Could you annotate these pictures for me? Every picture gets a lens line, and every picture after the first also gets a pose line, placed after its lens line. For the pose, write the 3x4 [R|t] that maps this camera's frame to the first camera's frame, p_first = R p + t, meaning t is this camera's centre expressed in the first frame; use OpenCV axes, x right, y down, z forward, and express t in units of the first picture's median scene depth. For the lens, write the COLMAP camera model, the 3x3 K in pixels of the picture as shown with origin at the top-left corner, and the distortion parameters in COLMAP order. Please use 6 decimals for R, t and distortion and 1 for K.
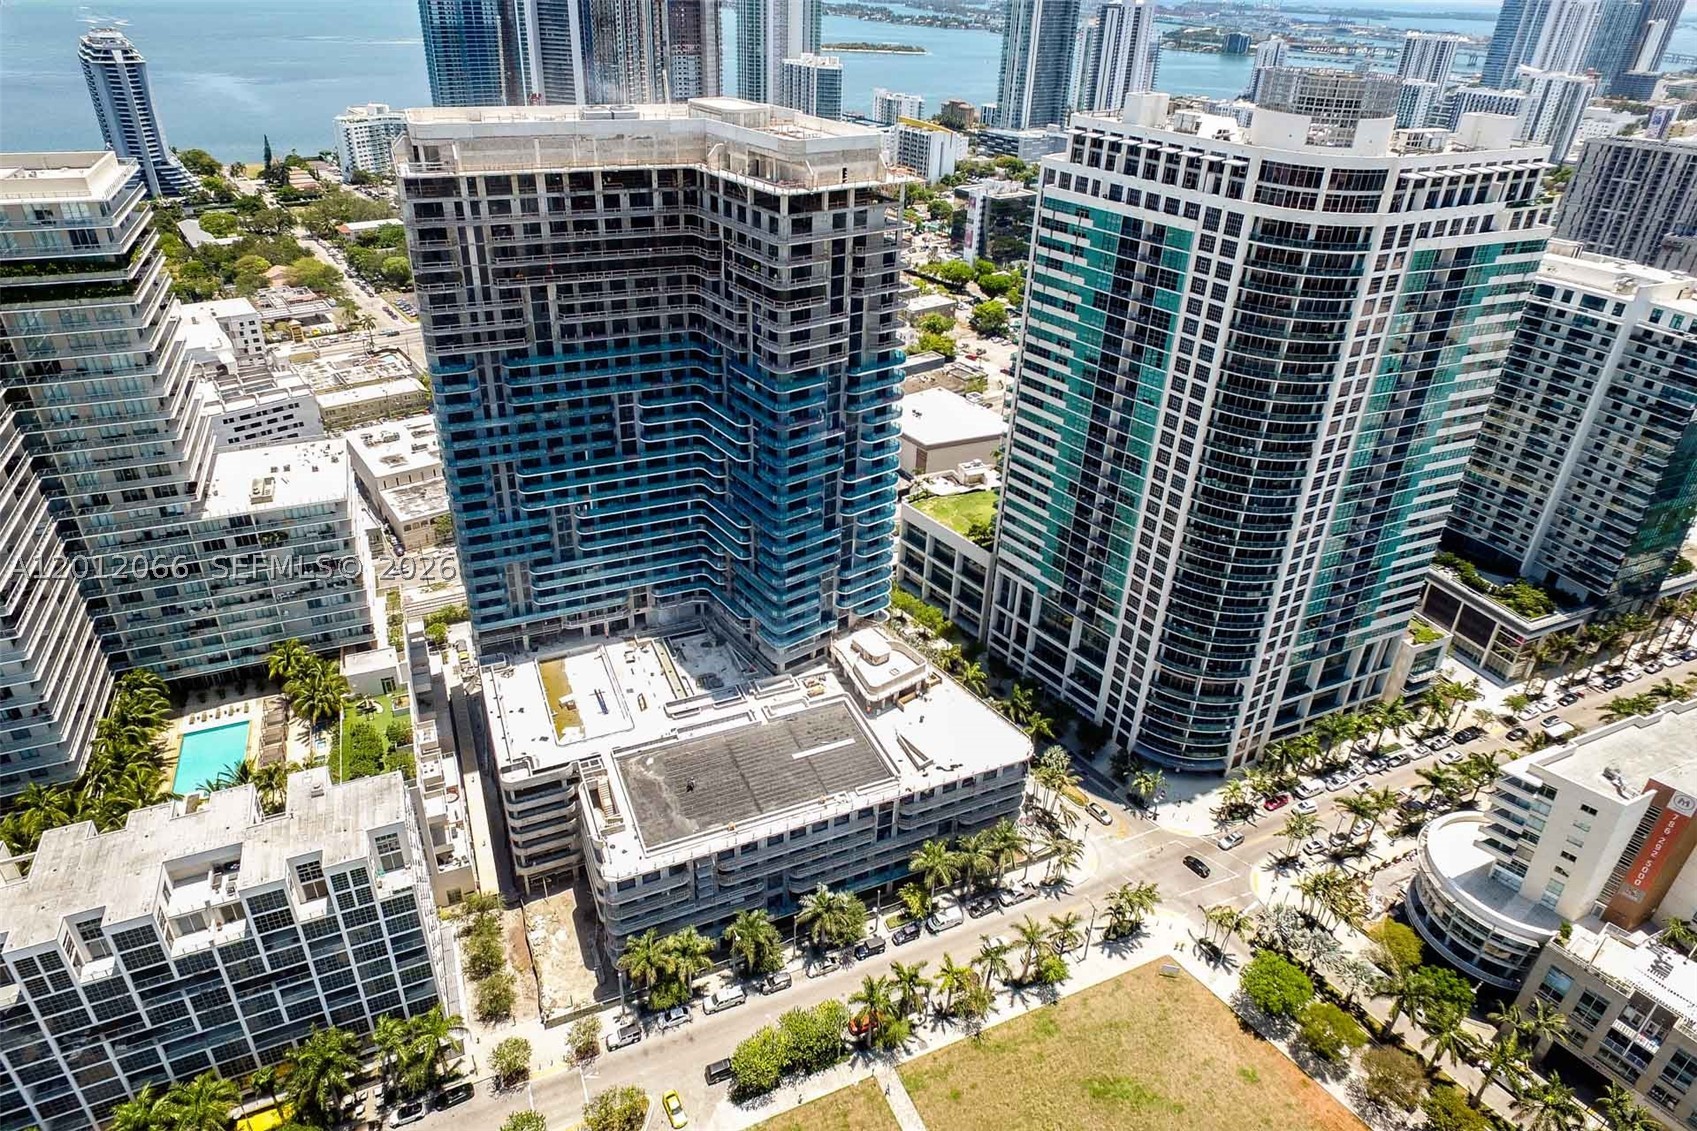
lens RADIAL K [[1004.8, 0, 842.3], [0, 1004.8, 505.6], [0, 0, 1]] dist [-0.011219, 0.012213]
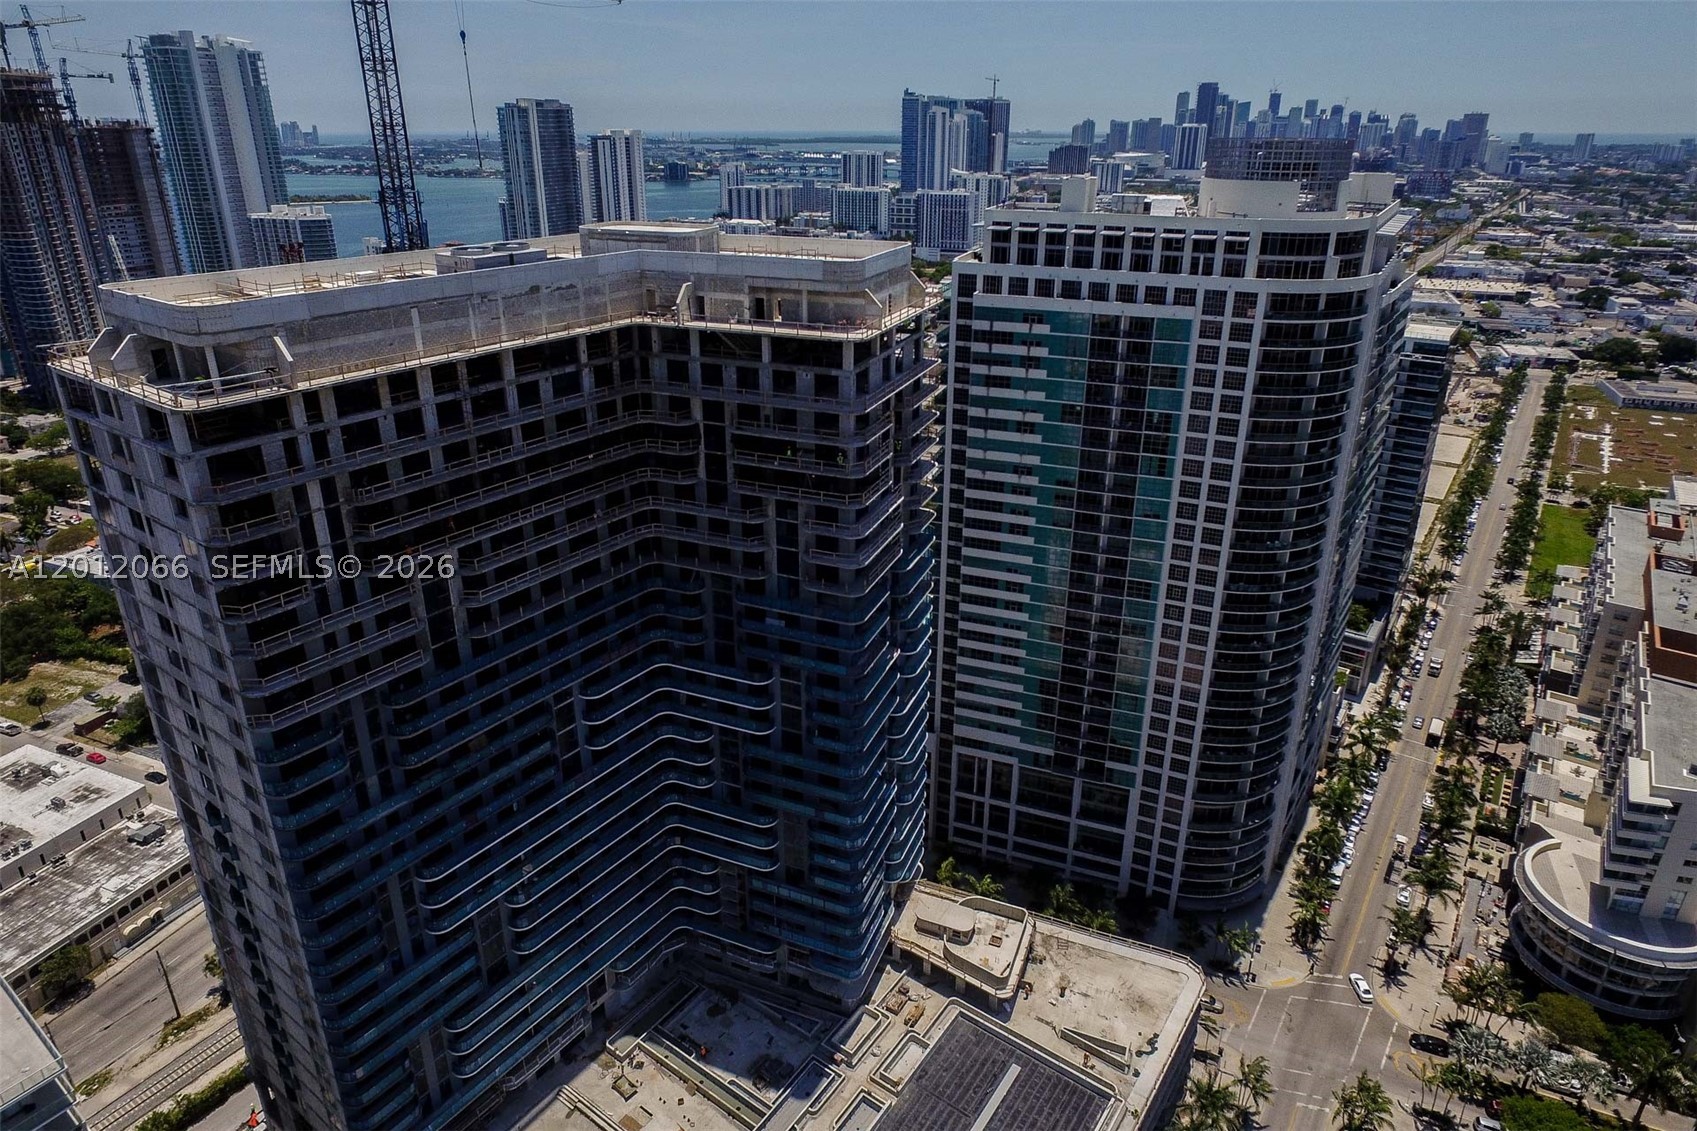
lens RADIAL K [[1004.8, 0, 842.3], [0, 1004.8, 505.6], [0, 0, 1]] dist [-0.011219, 0.012213]
pose [[0.863044, -0.213592, 0.457749, -0.330236], [0.266106, 0.962508, -0.052599, -0.141719], [-0.429352, 0.167205, 0.887524, 0.354245]]
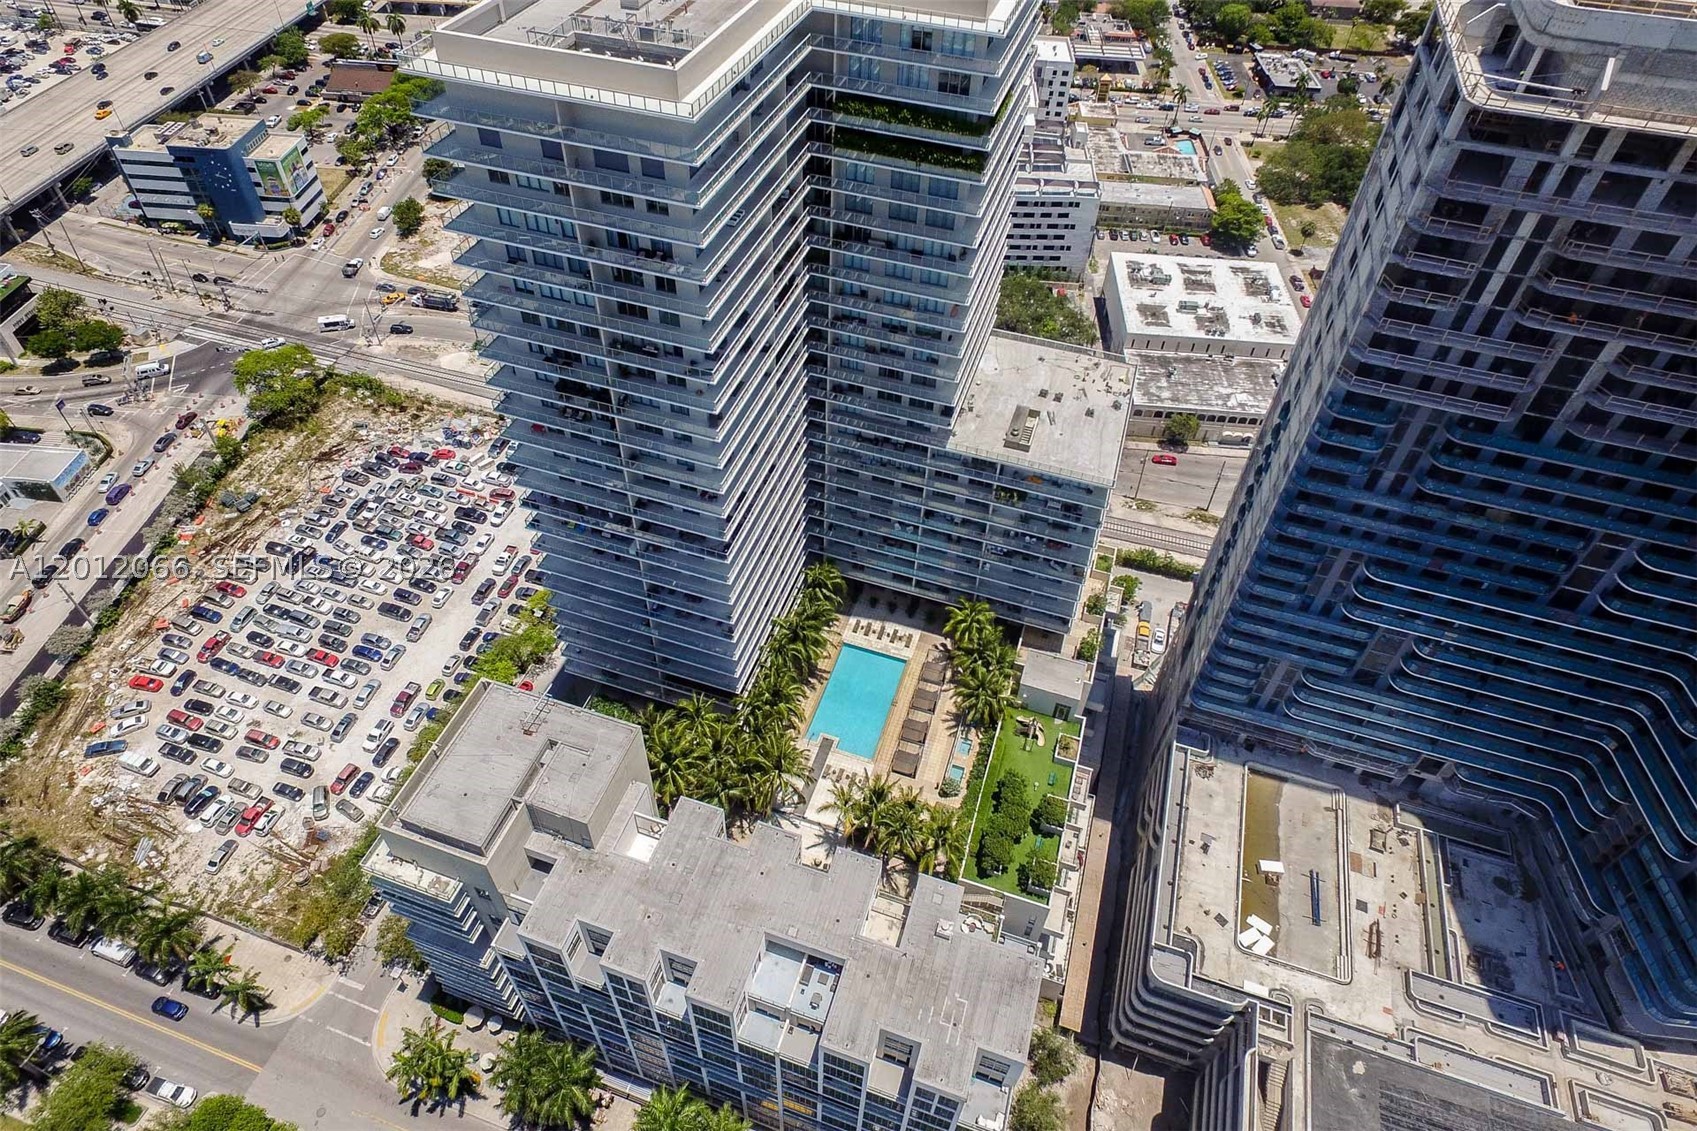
lens RADIAL K [[1004.8, 0, 842.3], [0, 1004.8, 505.6], [0, 0, 1]] dist [-0.011219, 0.012213]
pose [[0.744874, 0.456161, -0.486909, -0.277502], [-0.316183, 0.883961, 0.344443, -0.180799], [0.587529, -0.102614, 0.802670, 0.295861]]
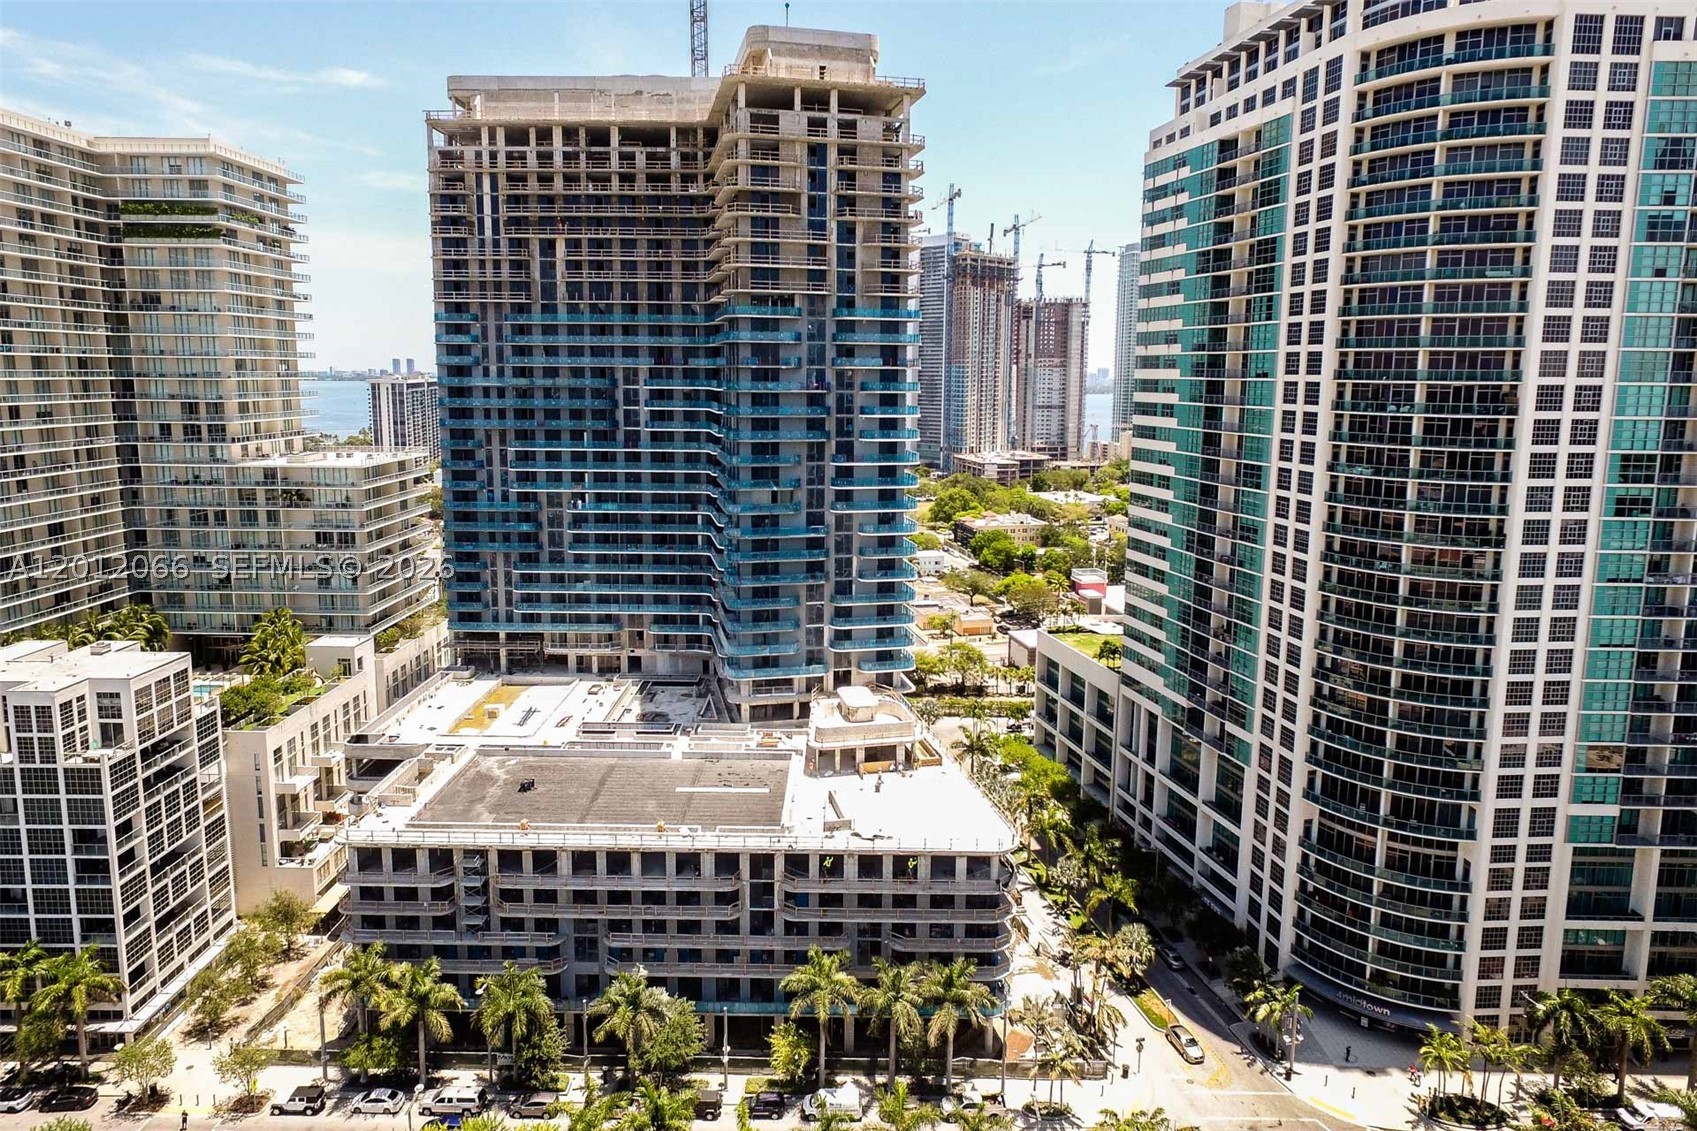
lens RADIAL K [[1004.8, 0, 842.3], [0, 1004.8, 505.6], [0, 0, 1]] dist [-0.011219, 0.012213]
pose [[0.912498, 0.030429, -0.407947, 0.334893], [-0.175489, 0.929927, -0.323170, 0.264412], [0.369528, 0.366482, 0.853897, 0.341478]]
